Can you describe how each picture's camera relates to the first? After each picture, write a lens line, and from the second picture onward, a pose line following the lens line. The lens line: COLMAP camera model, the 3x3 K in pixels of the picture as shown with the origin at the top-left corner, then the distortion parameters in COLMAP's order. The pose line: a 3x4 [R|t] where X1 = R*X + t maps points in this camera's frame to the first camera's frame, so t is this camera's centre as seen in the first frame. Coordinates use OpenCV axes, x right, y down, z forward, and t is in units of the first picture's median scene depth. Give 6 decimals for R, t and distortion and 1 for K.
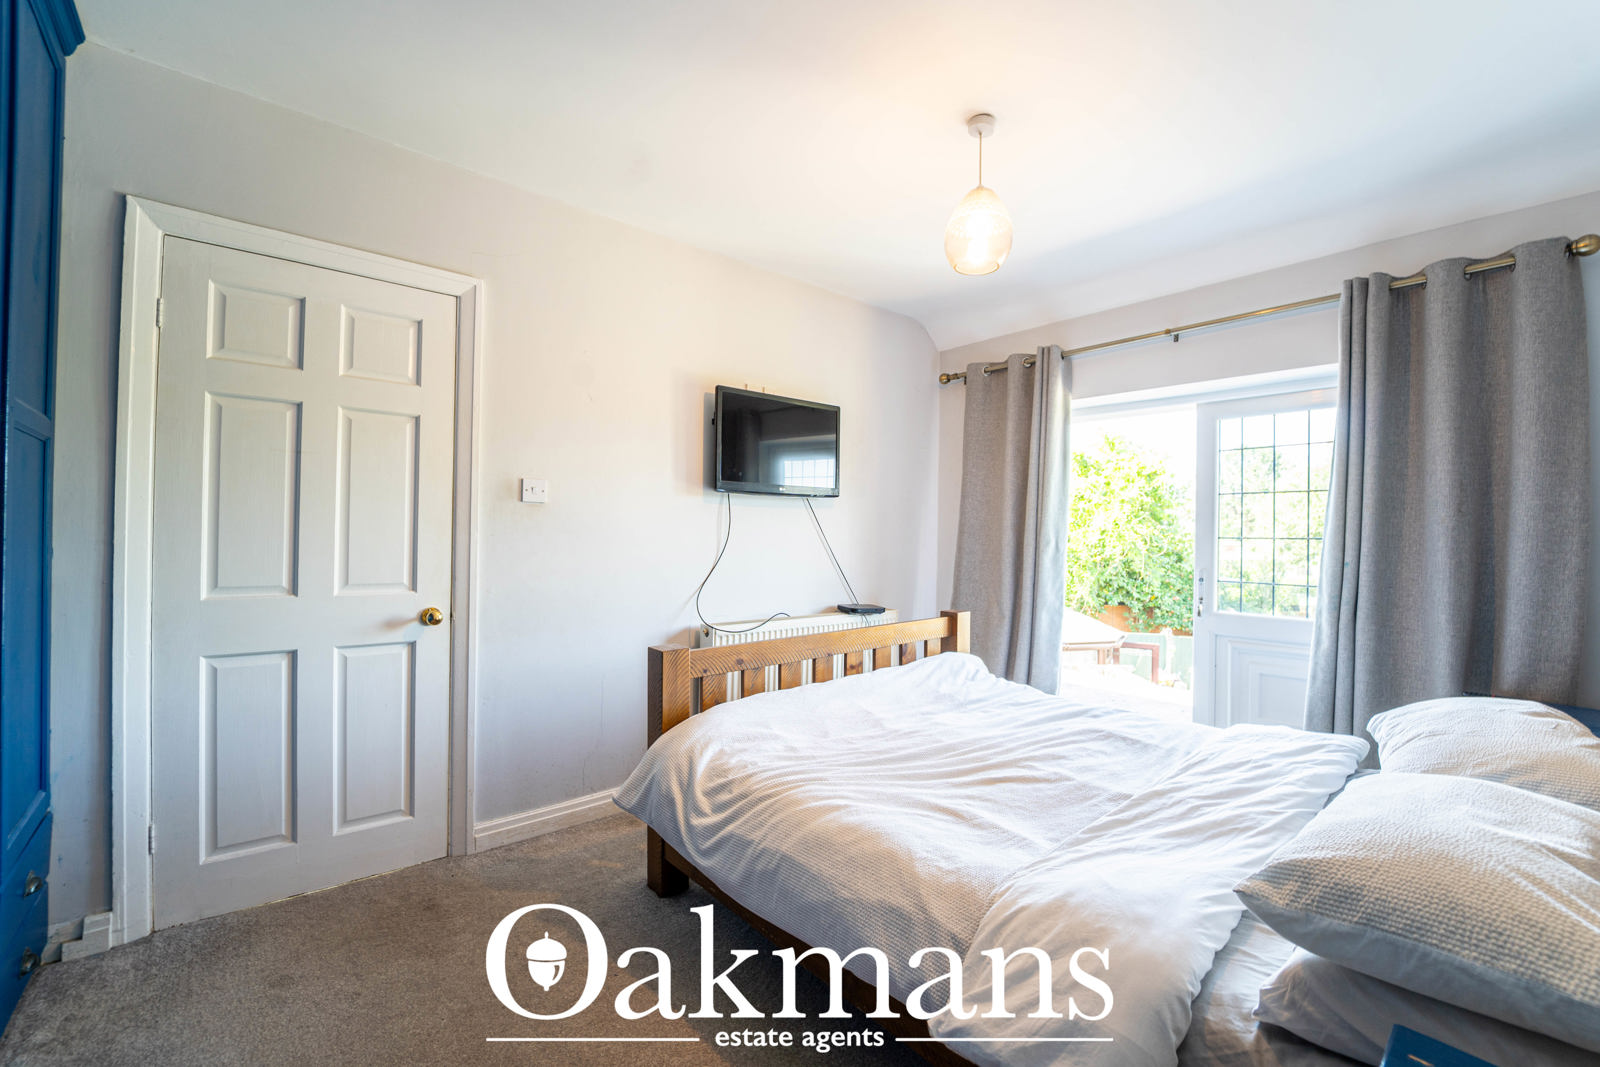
lens RADIAL K [[668.2, 0, 814.3], [0, 668.2, 526.6], [0, 0, 1]] dist [-0.018853, 0.000128]
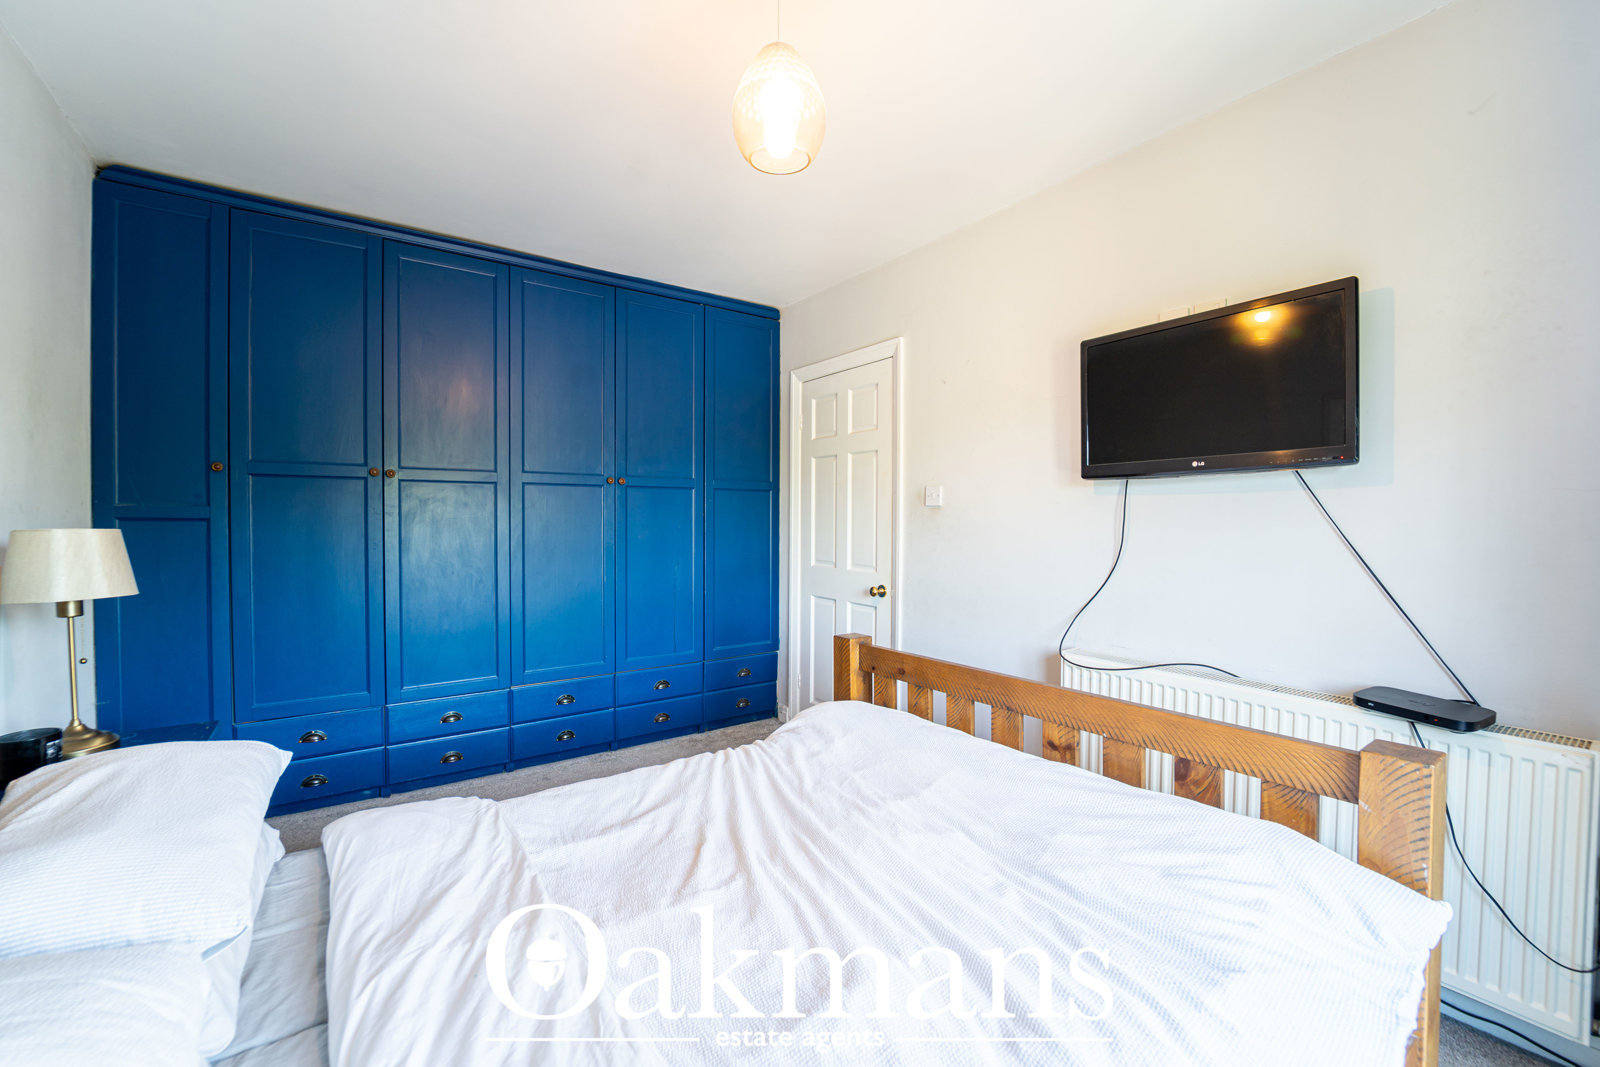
lens RADIAL K [[668.2, 0, 814.3], [0, 668.2, 526.6], [0, 0, 1]] dist [-0.018853, 0.000128]
pose [[-0.101565, -0.006281, -0.994809, 0.852362], [0.000758, 0.999979, -0.006391, 0.007670], [0.994829, -0.001403, -0.101558, 1.005503]]
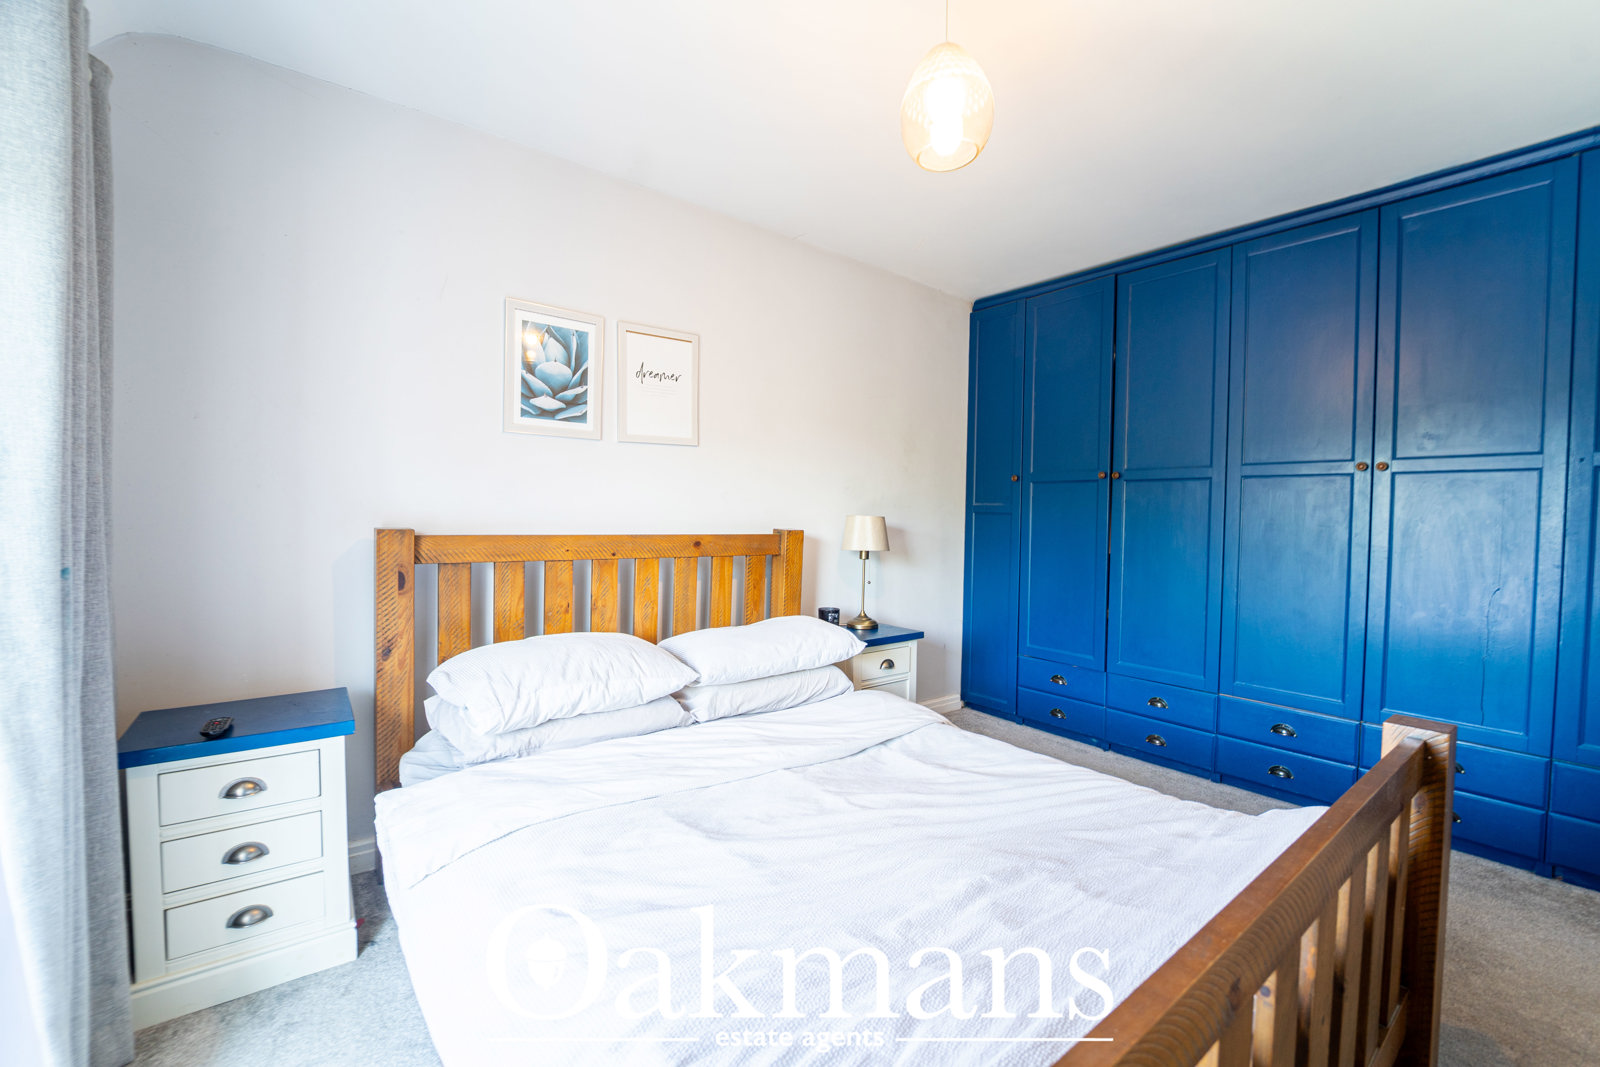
lens RADIAL K [[660.8, 0, 766.6], [0, 660.8, 532.2], [0, 0, 1]] dist [-0.016998, 0.000099]
pose [[-0.995794, -0.030654, 0.086345, 0.330838], [-0.028101, 0.999136, 0.030628, 0.000991], [-0.087209, 0.028073, -0.995794, 1.578110]]
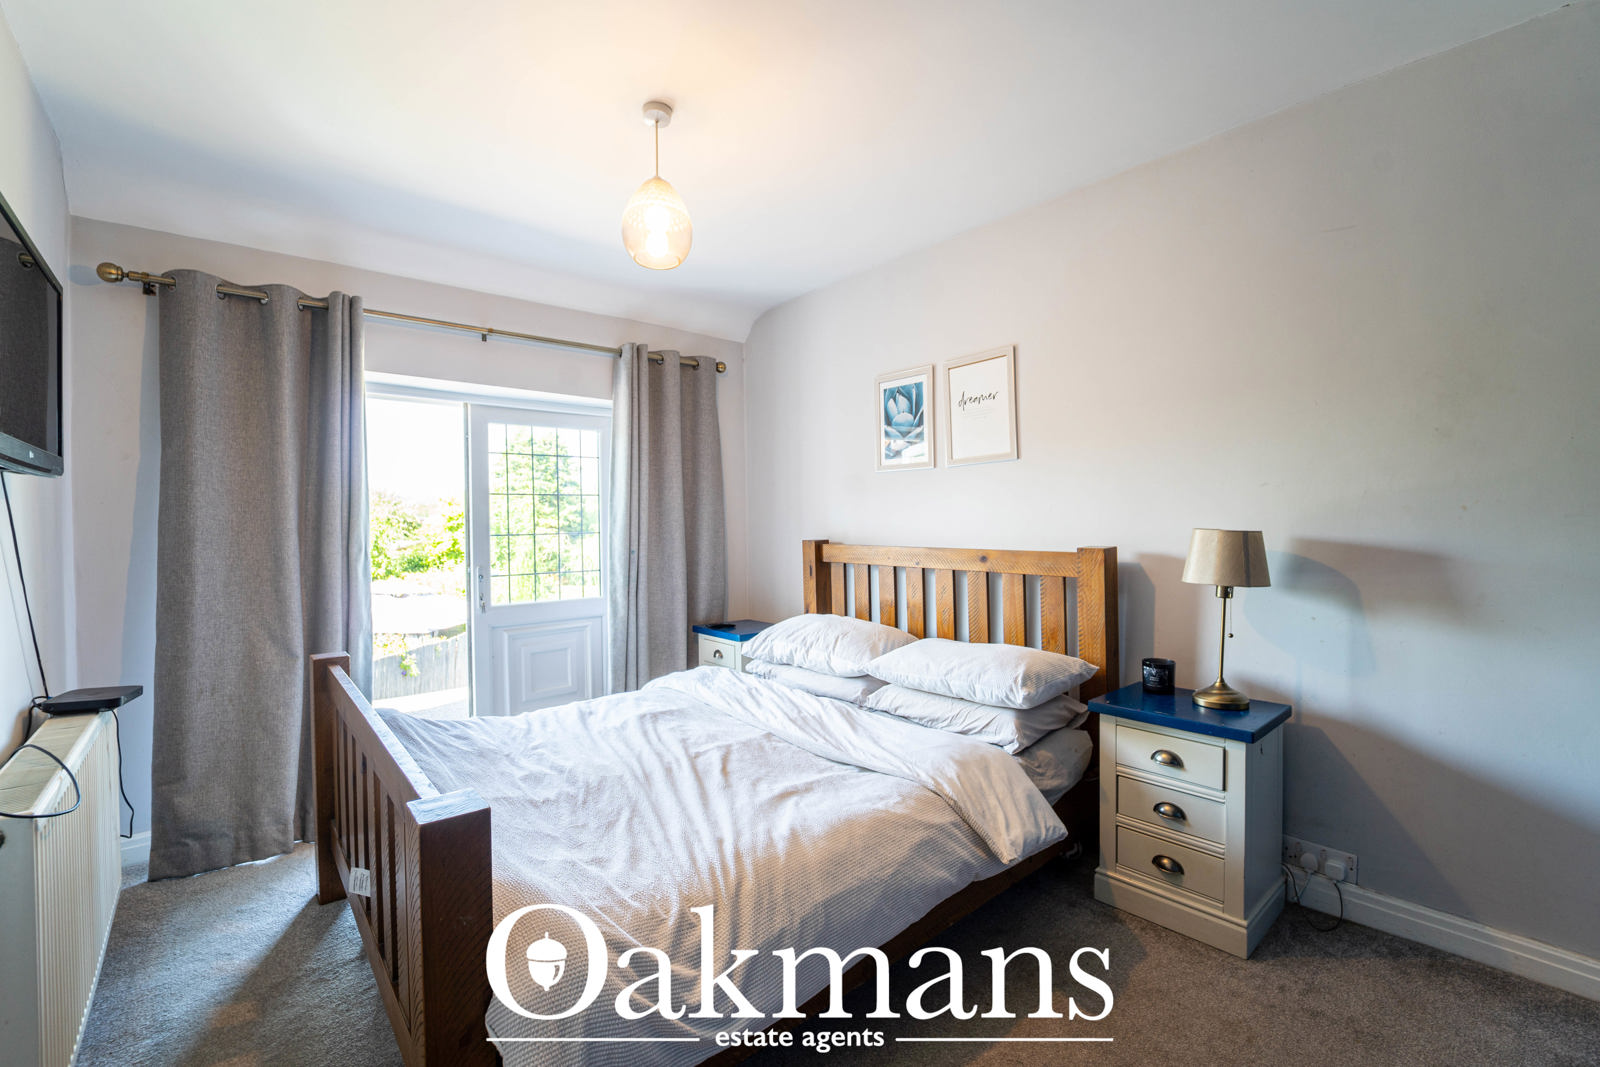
lens RADIAL K [[668.2, 0, 814.3], [0, 668.2, 526.6], [0, 0, 1]] dist [-0.018853, 0.000128]
pose [[0.000006, -0.017419, 0.999848, -0.651168], [0.005330, 0.999834, 0.017419, -0.019321], [-0.999986, 0.005329, 0.000099, 0.708236]]
